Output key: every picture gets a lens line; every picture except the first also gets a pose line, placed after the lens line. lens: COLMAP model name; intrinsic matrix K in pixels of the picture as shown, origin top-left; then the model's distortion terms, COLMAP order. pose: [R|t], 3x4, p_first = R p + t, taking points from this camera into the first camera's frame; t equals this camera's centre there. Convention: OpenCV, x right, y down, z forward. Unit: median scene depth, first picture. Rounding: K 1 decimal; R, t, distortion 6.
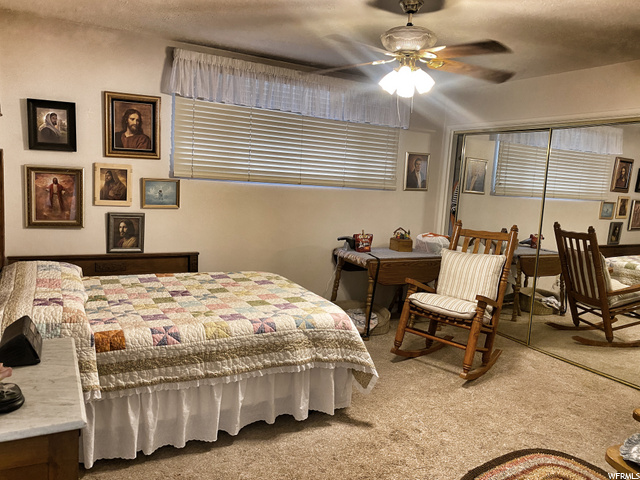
lens RADIAL K [[483.9, 0, 318.6], [0, 483.9, 235.9], [0, 0, 1]] dist [0.012664, -0.012294]
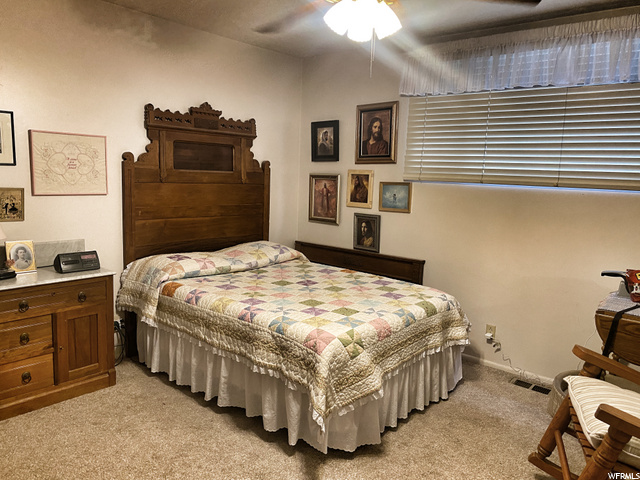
lens RADIAL K [[483.9, 0, 317.9], [0, 483.9, 245.8], [0, 0, 1]] dist [0.012664, -0.012294]
pose [[0.356302, 0.087544, -0.930261, 0.594819], [-0.125806, 0.991030, 0.045078, -0.012860], [0.925863, 0.100972, 0.364119, 0.522438]]
